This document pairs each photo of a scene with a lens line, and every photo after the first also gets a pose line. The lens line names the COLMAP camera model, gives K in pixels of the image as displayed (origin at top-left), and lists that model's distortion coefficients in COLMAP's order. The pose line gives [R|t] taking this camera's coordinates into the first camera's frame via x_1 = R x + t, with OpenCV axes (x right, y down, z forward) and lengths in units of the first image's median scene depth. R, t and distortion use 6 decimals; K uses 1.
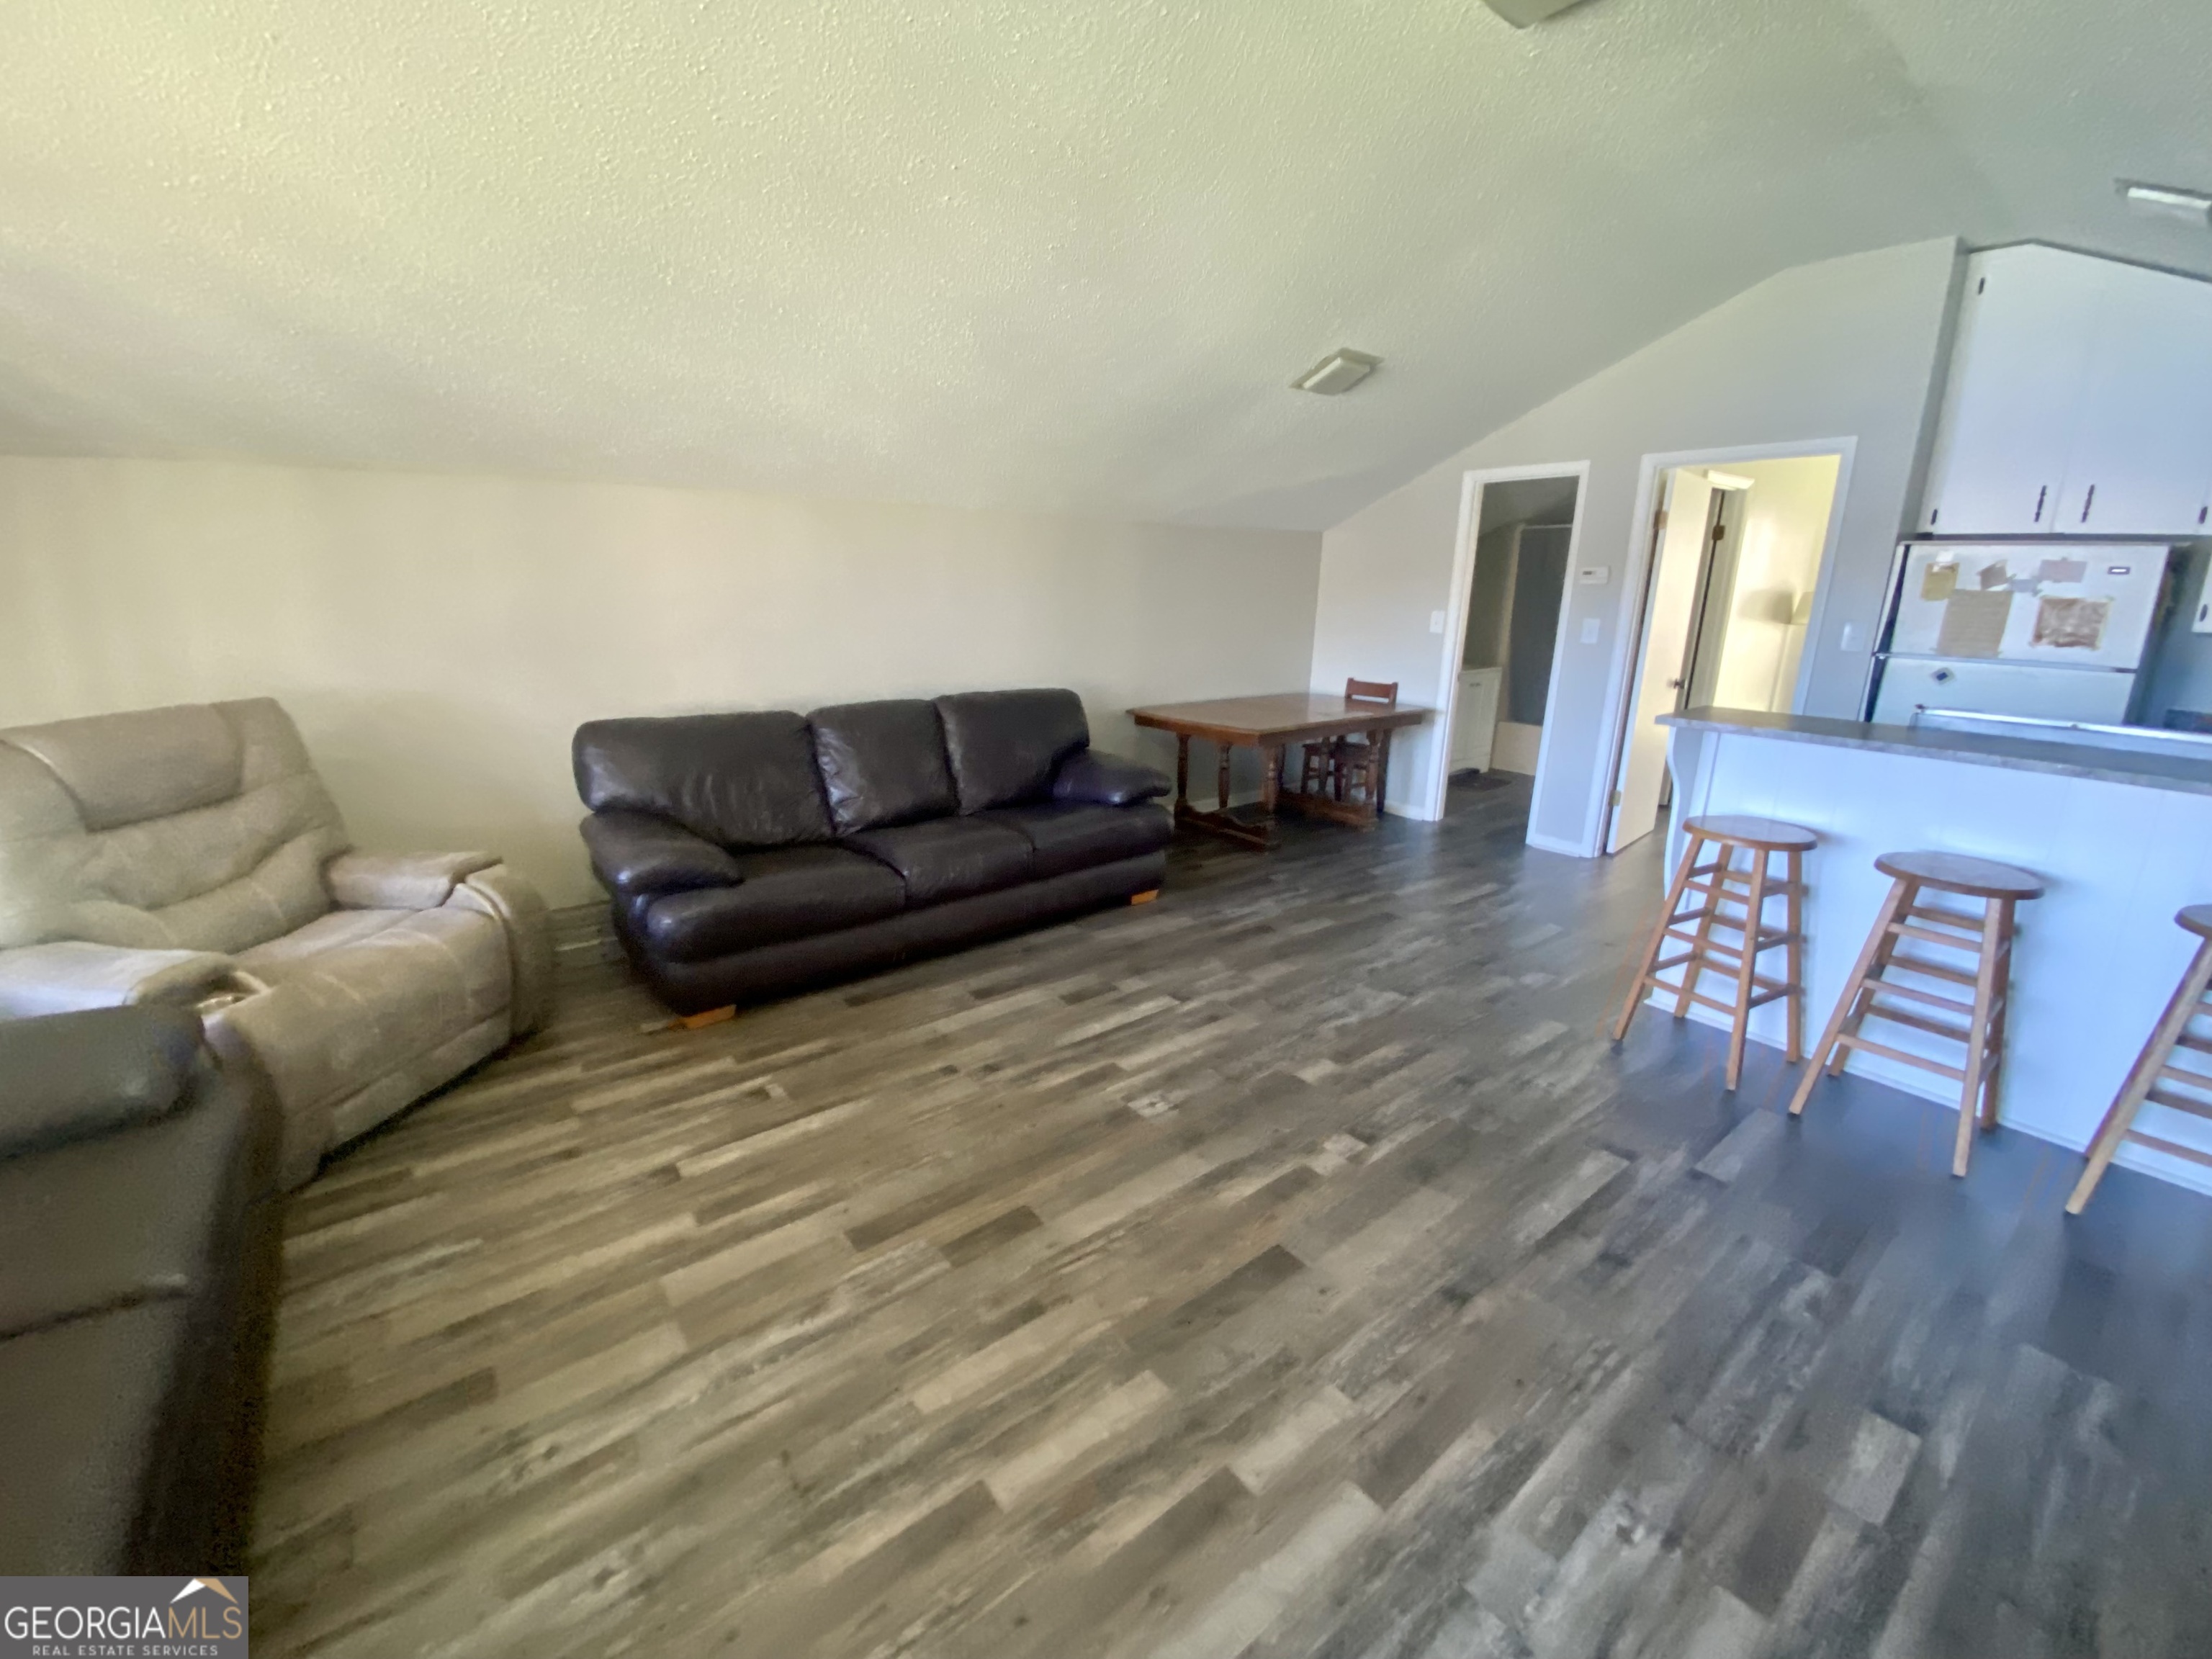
lens RADIAL K [[932.7, 0, 1094.9], [0, 932.7, 842.9], [0, 0, 1]] dist [0.045124, -0.039046]
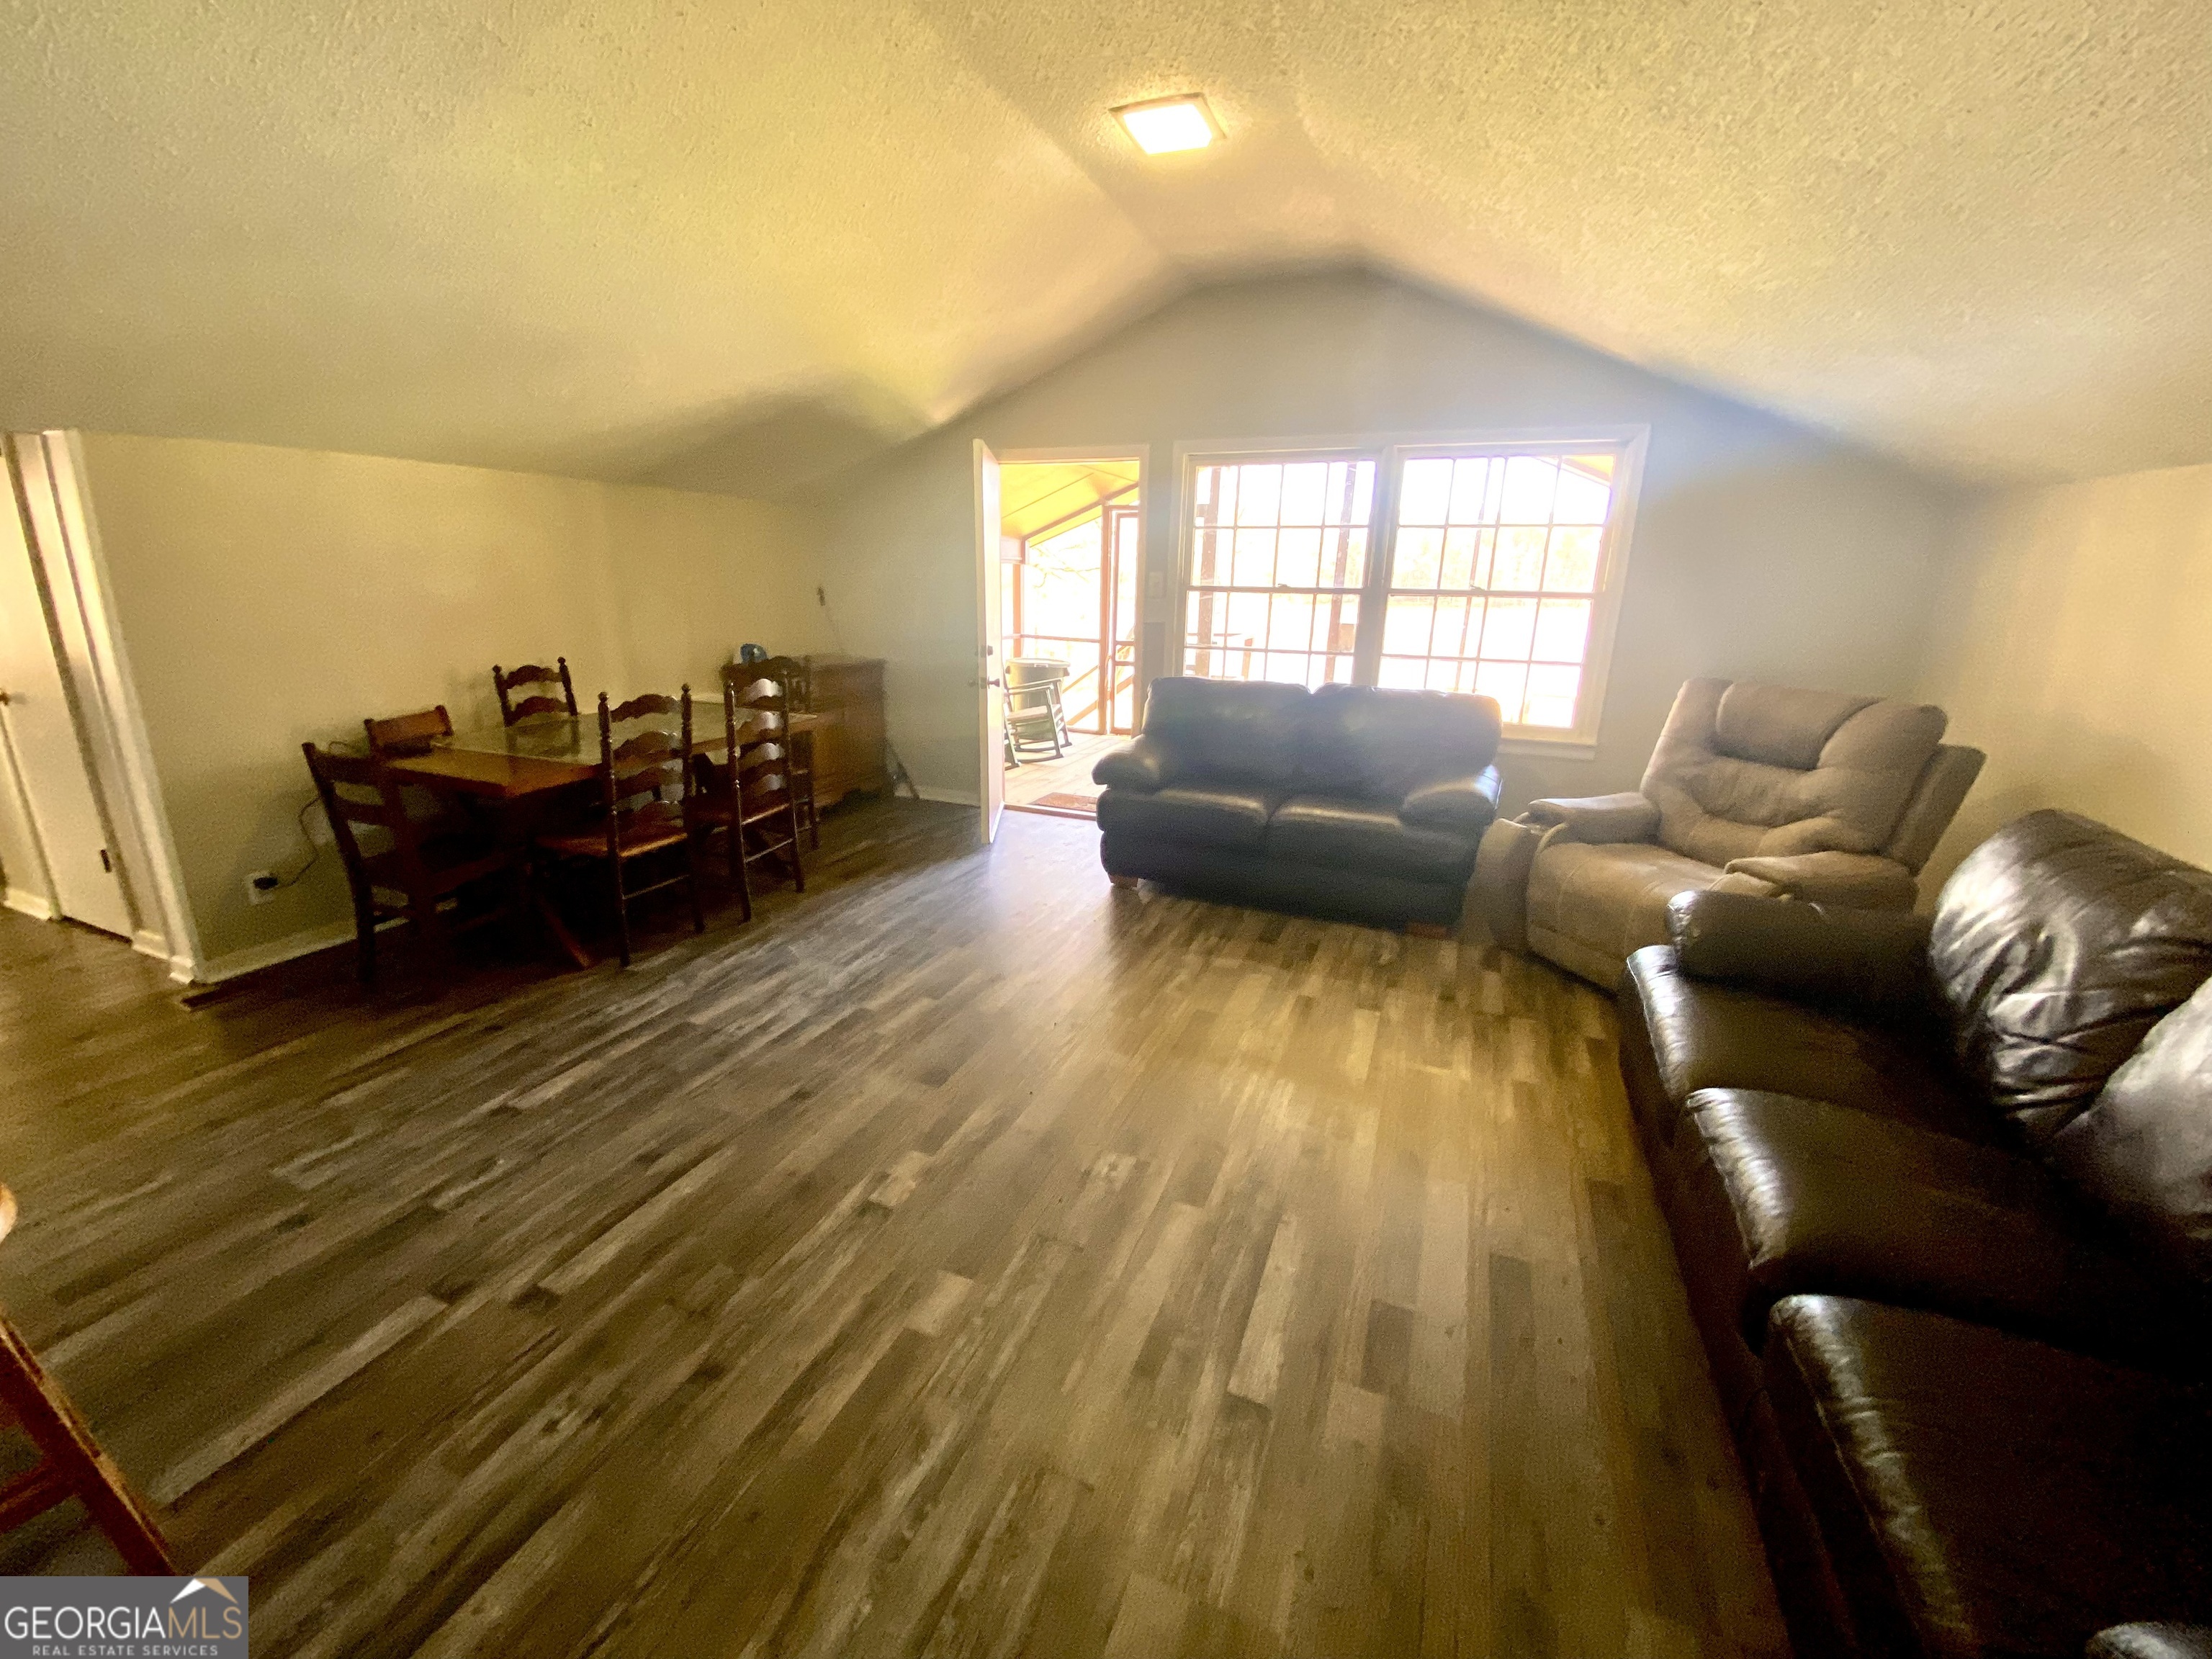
lens RADIAL K [[932.7, 0, 1094.9], [0, 932.7, 842.9], [0, 0, 1]] dist [0.045124, -0.039046]
pose [[-0.874187, 0.107420, -0.473560, 0.507080], [-0.163611, 0.853045, 0.495526, -0.452635], [0.457197, 0.510662, -0.728145, 1.637772]]
